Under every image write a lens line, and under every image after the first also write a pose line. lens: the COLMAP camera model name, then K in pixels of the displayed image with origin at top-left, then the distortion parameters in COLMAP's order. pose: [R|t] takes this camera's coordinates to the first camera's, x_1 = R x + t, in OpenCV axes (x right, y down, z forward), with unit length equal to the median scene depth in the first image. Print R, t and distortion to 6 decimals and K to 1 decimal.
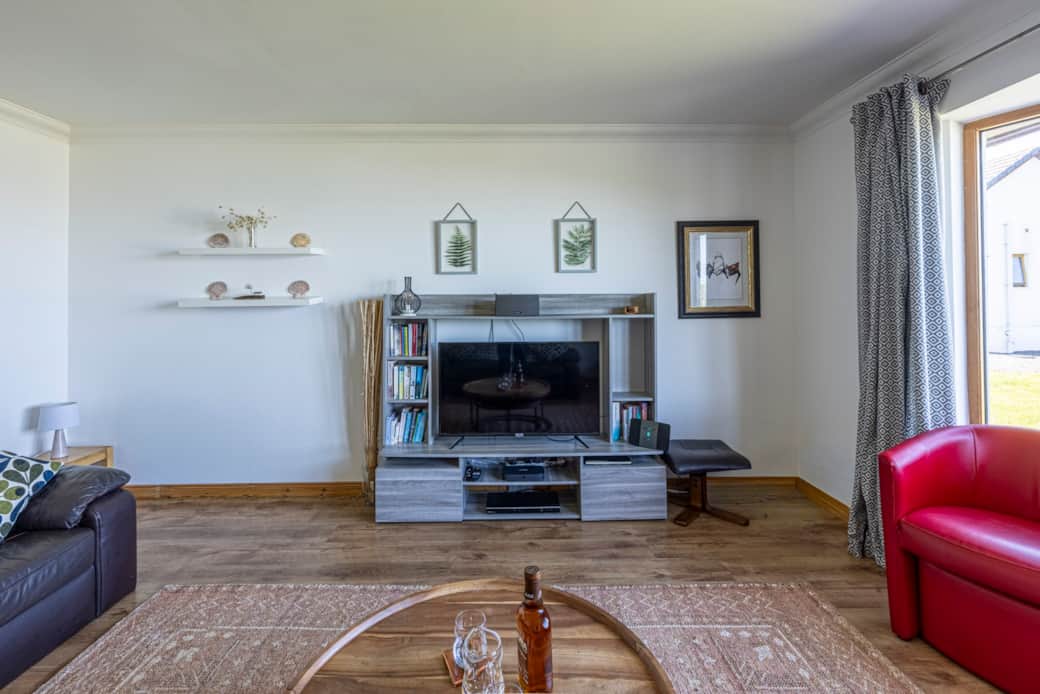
lens RADIAL K [[455.0, 0, 521.5], [0, 455.0, 297.3], [0, 0, 1]] dist [0.001571, 0.000187]
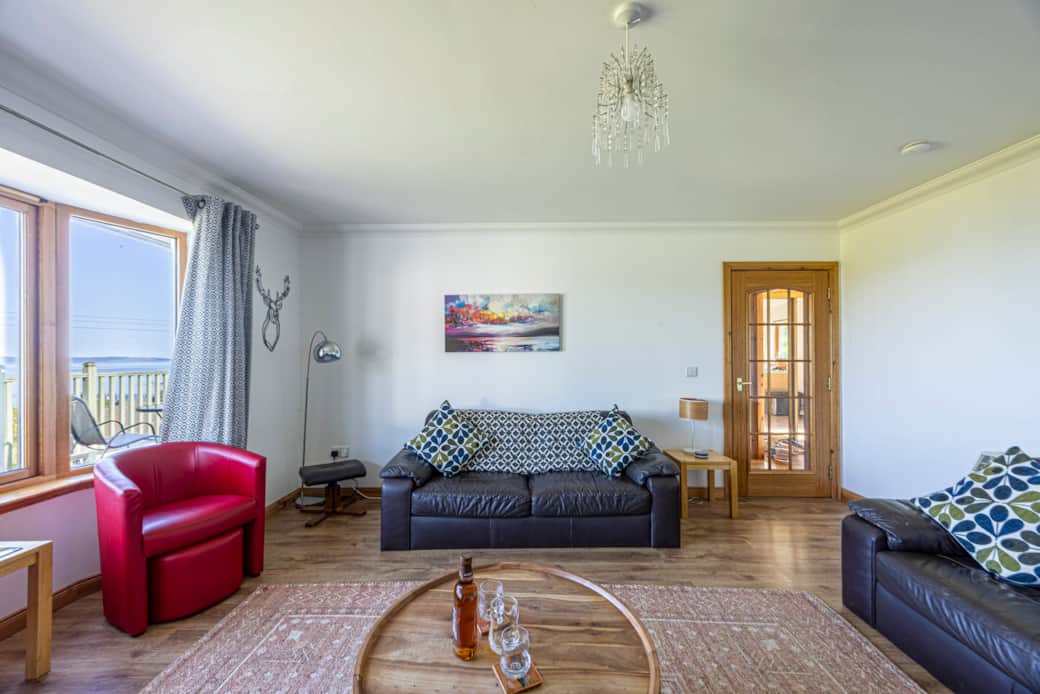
lens RADIAL K [[399.7, 0, 520.7], [0, 399.7, 353.8], [0, 0, 1]] dist [0.006211, 0.000381]
pose [[-0.998899, 0.011952, 0.045354, -0.066692], [0.011113, 0.999763, -0.018704, 0.012650], [-0.045567, -0.018179, -0.998796, 0.757712]]
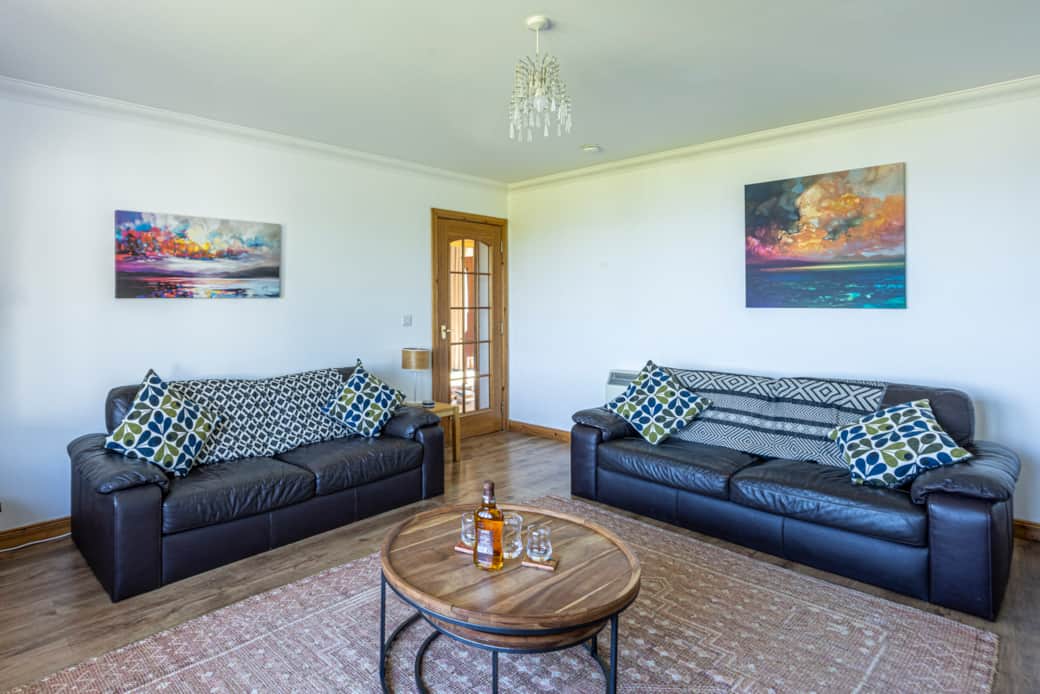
lens RADIAL K [[567.3, 0, 425.8], [0, 567.3, 299.7], [0, 0, 1]] dist [-0.012909, 0.003239]
pose [[-0.764128, 0.008491, -0.645009, 0.477672], [0.018764, 0.999783, -0.009068, 0.007022], [0.644792, -0.019032, -0.764121, 0.798818]]
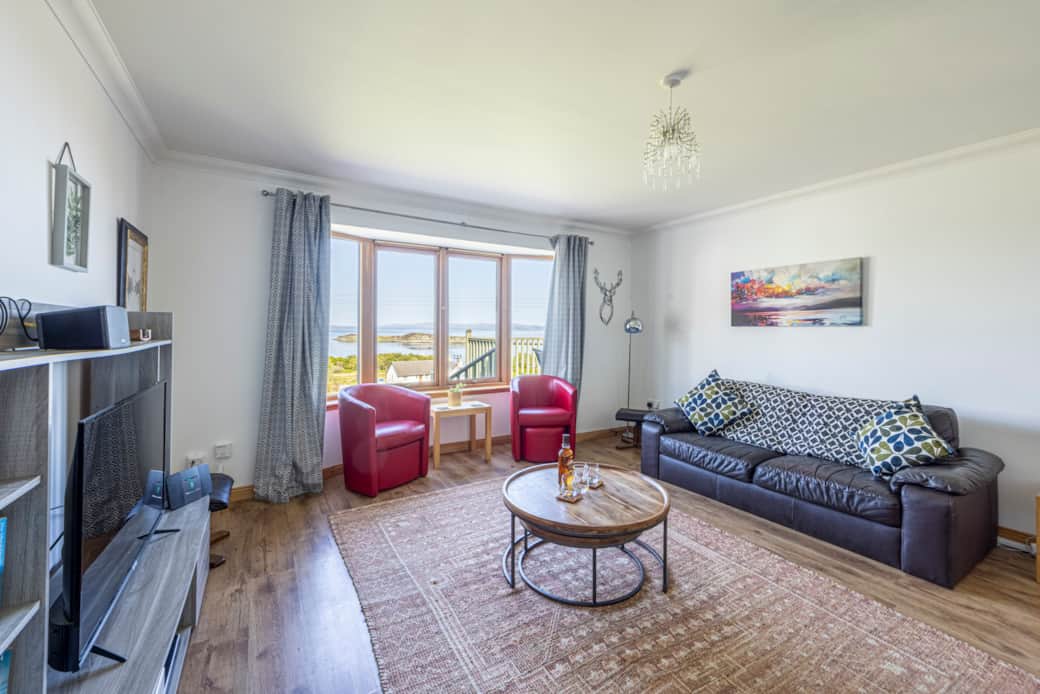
lens RADIAL K [[424.0, 0, 511.2], [0, 424.0, 327.9], [0, 0, 1]] dist [0.005388, 0.000001]
pose [[-0.479548, 0.001928, 0.877513, -0.654244], [-0.016255, 0.999806, -0.011079, 0.014857], [-0.877365, -0.019577, -0.479424, 0.837901]]
